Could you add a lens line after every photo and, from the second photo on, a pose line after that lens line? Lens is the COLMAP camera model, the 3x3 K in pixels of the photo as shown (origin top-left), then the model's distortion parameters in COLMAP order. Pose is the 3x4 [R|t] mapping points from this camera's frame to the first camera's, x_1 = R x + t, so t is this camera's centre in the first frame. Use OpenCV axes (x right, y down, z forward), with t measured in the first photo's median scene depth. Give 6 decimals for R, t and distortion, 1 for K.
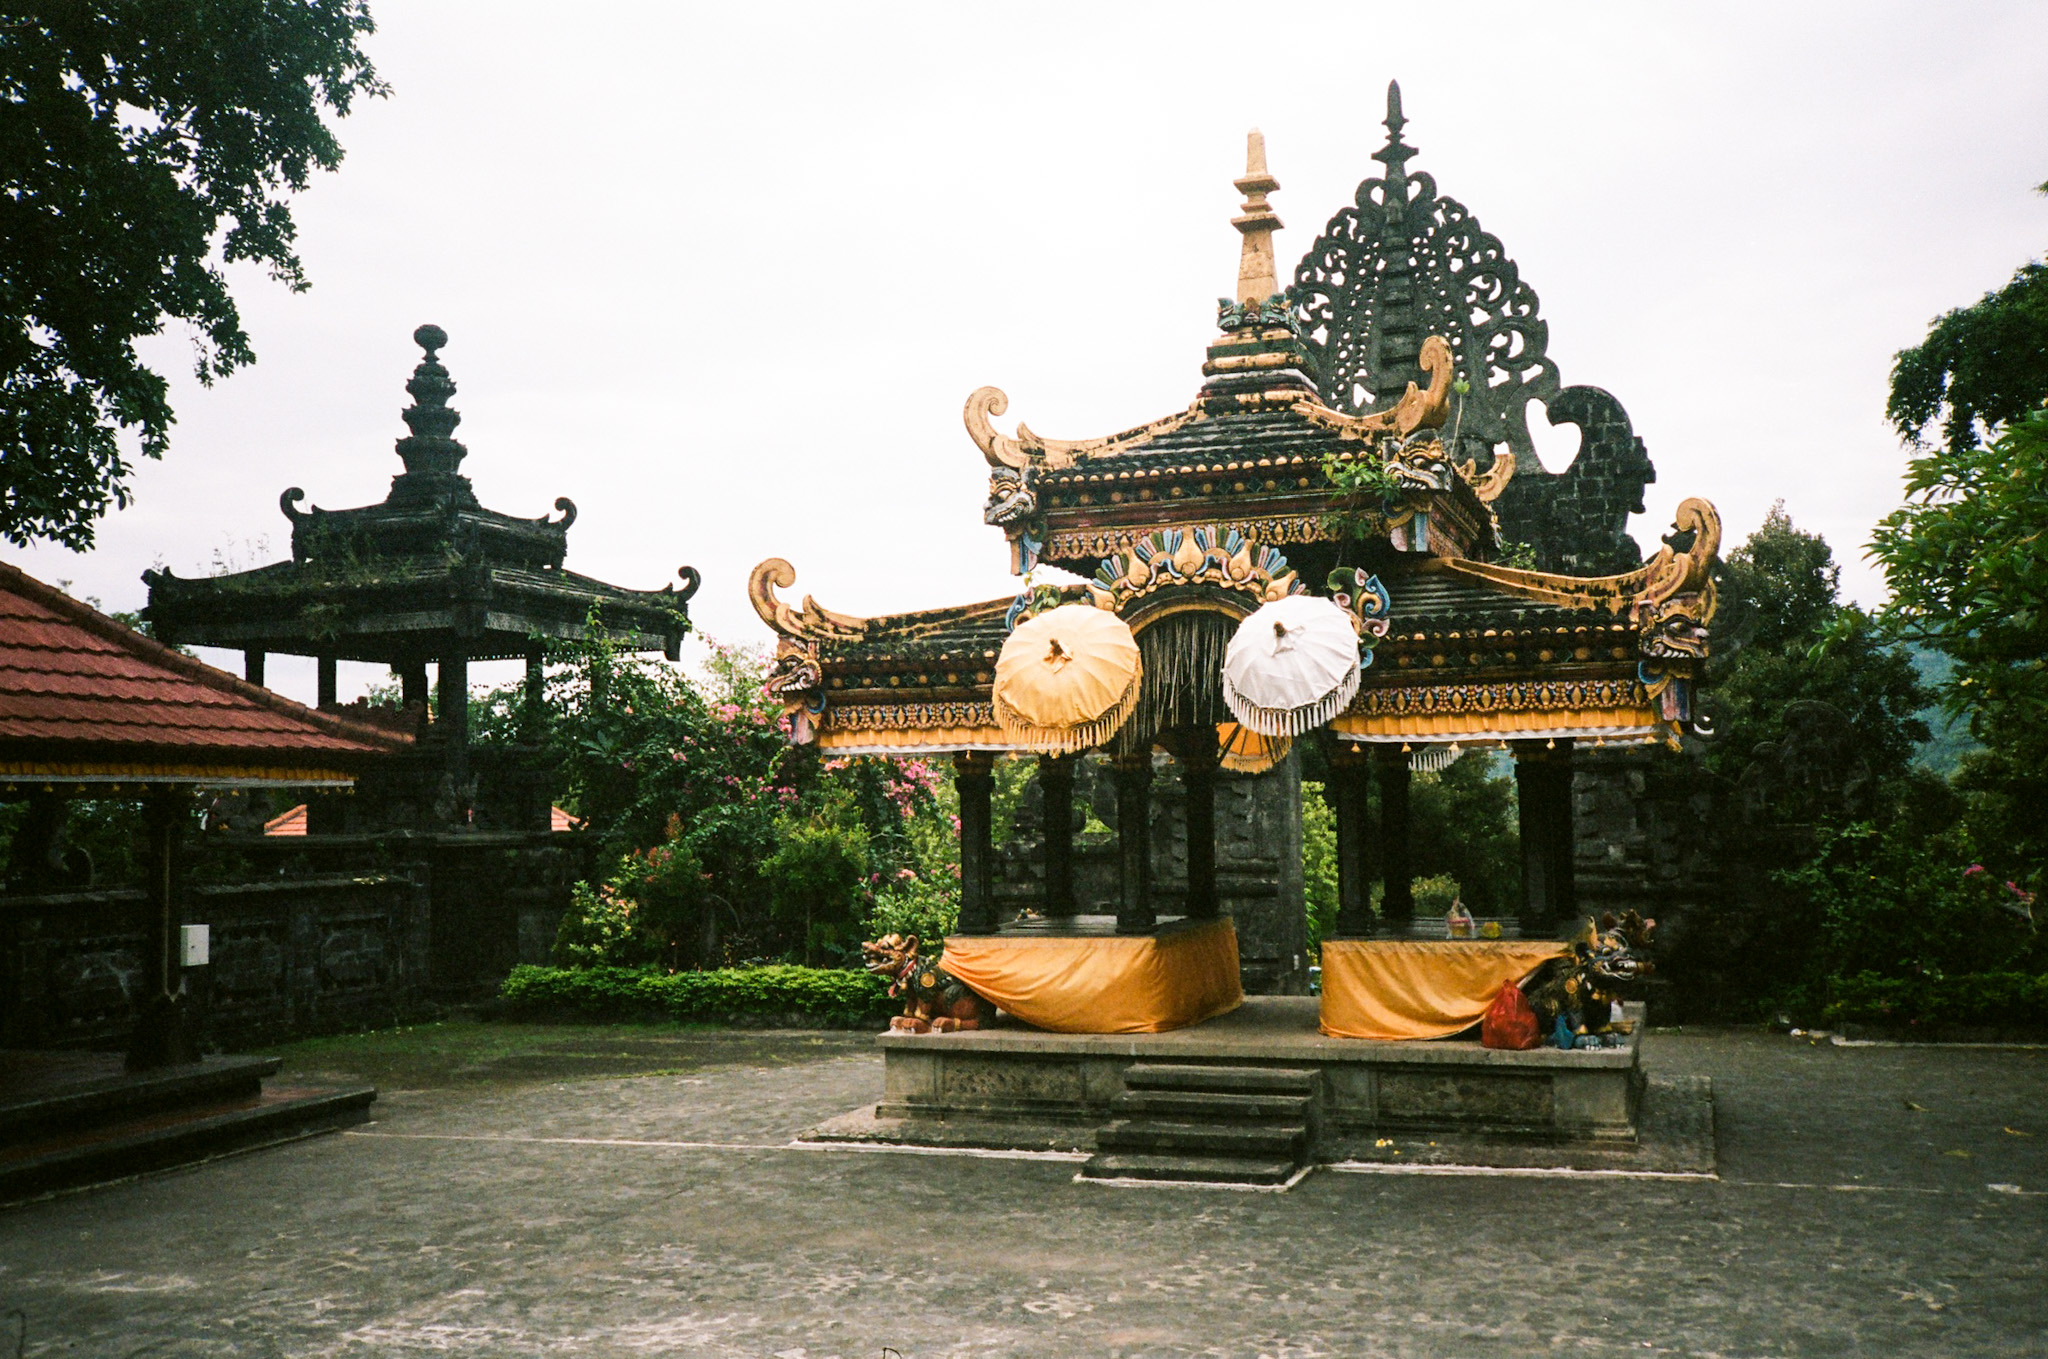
lens RADIAL K [[2101.0, 0, 1024.7], [0, 2101.0, 678.8], [0, 0, 1]] dist [0.013175, -0.013161]
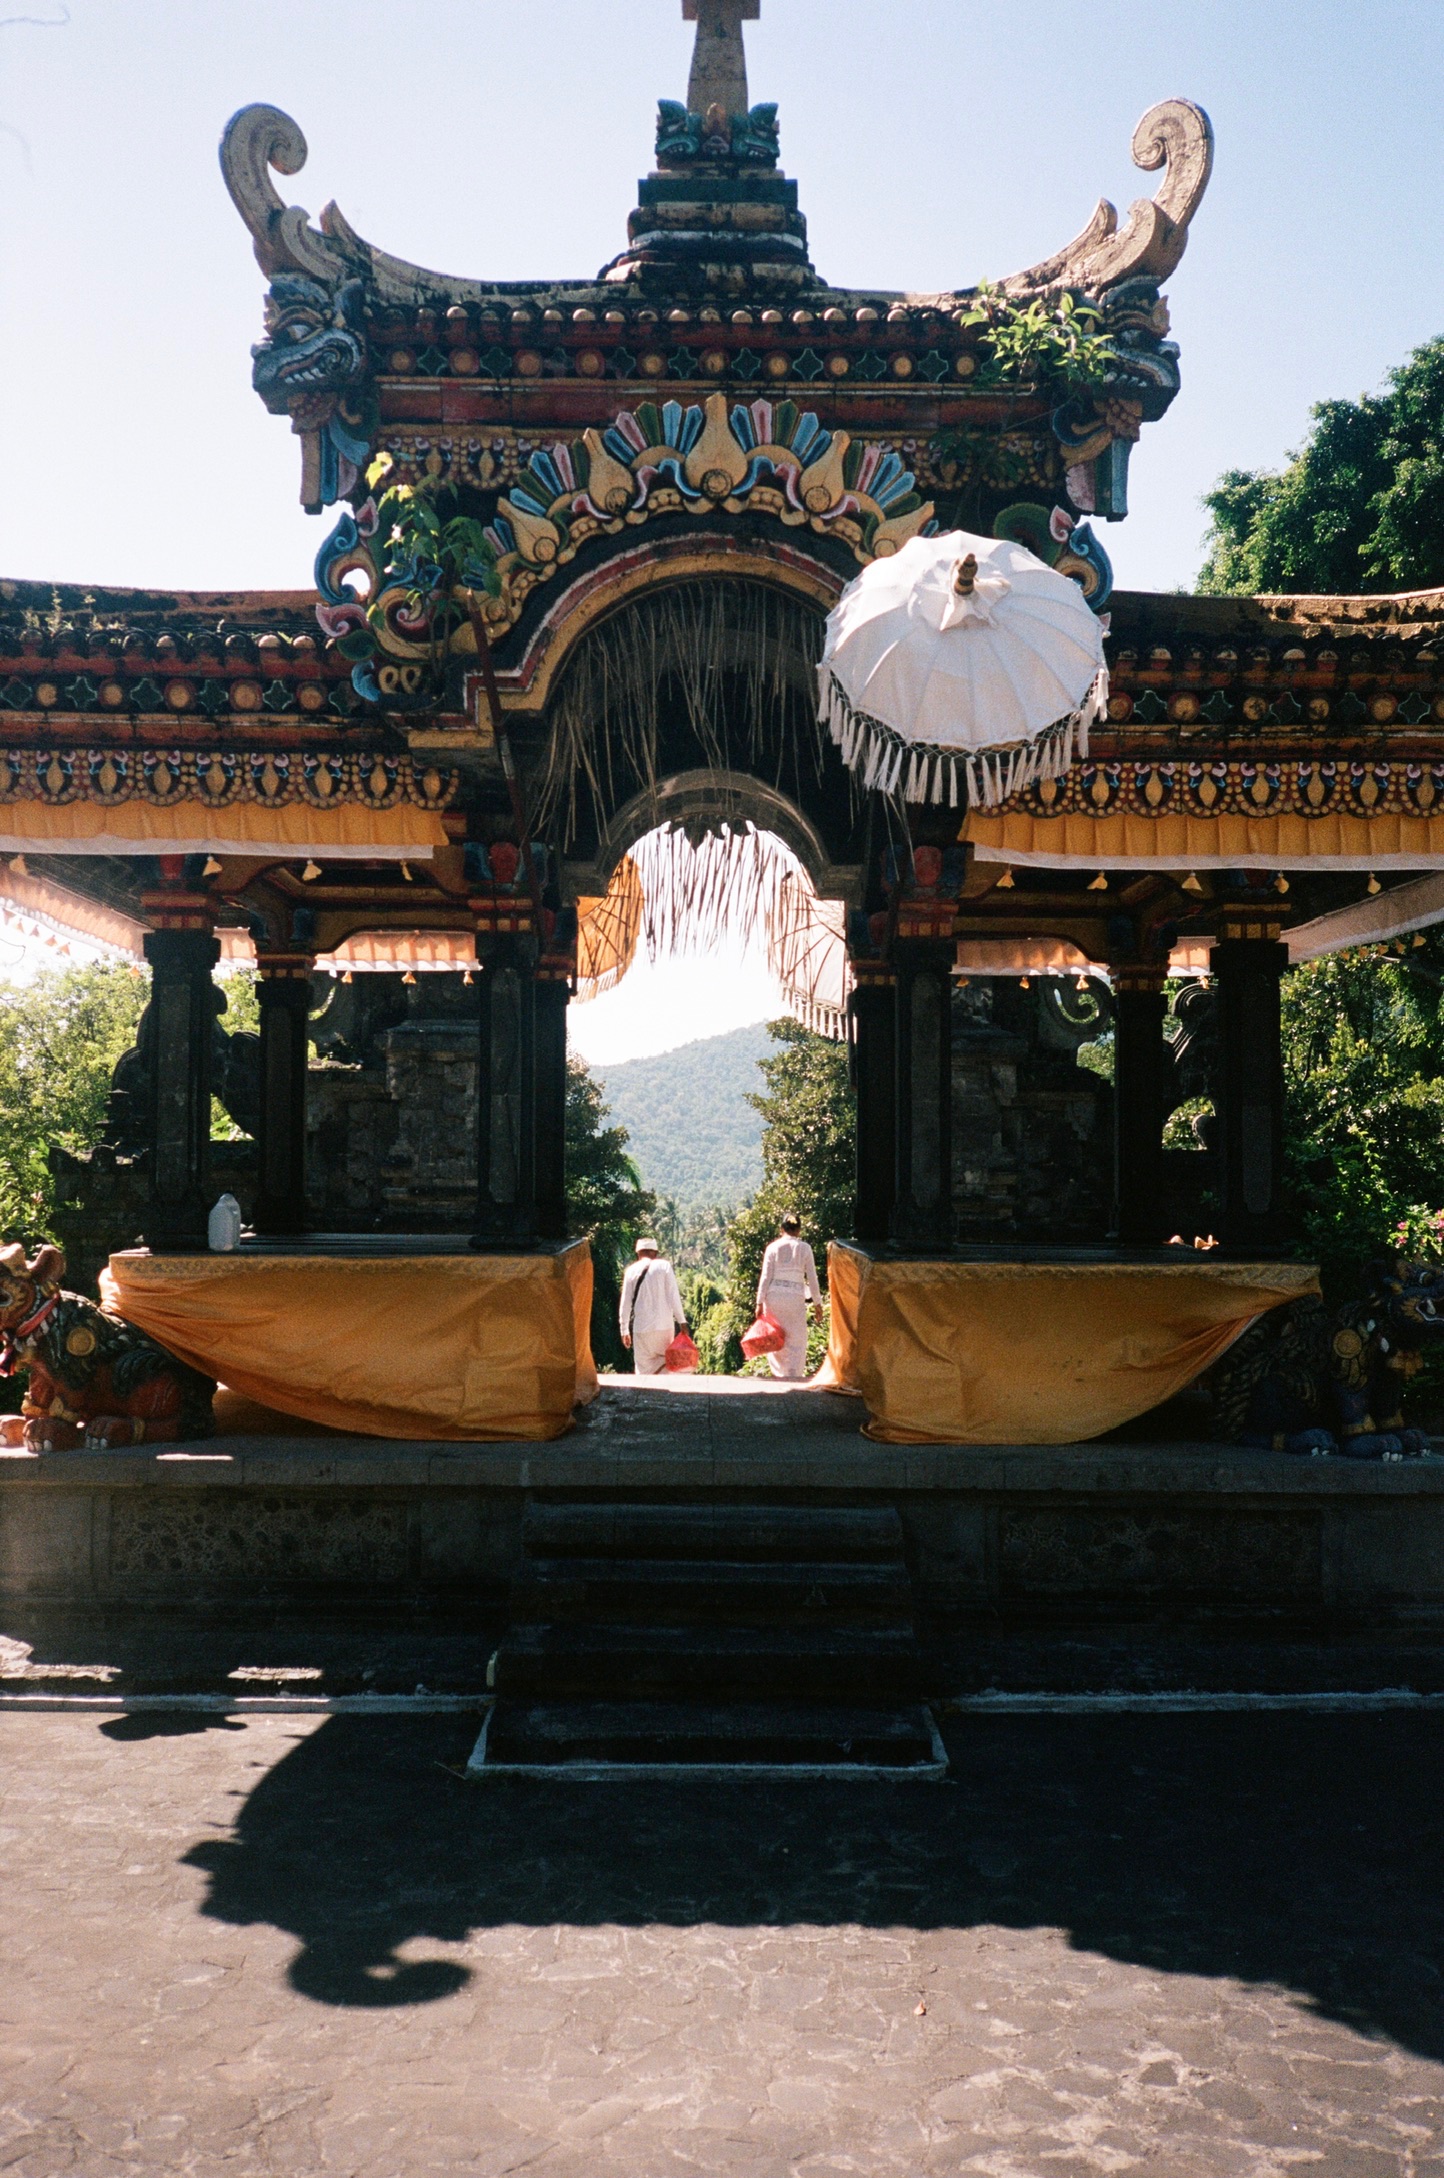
lens RADIAL K [[2234.4, 0, 721.6], [0, 2234.4, 1088.5], [0, 0, 1]] dist [0.013175, -0.013161]
pose [[0.946916, 0.034656, 0.319607, -0.079691], [-0.038559, 0.999239, 0.005890, 0.083021], [-0.319160, -0.017901, 0.947532, 0.504383]]
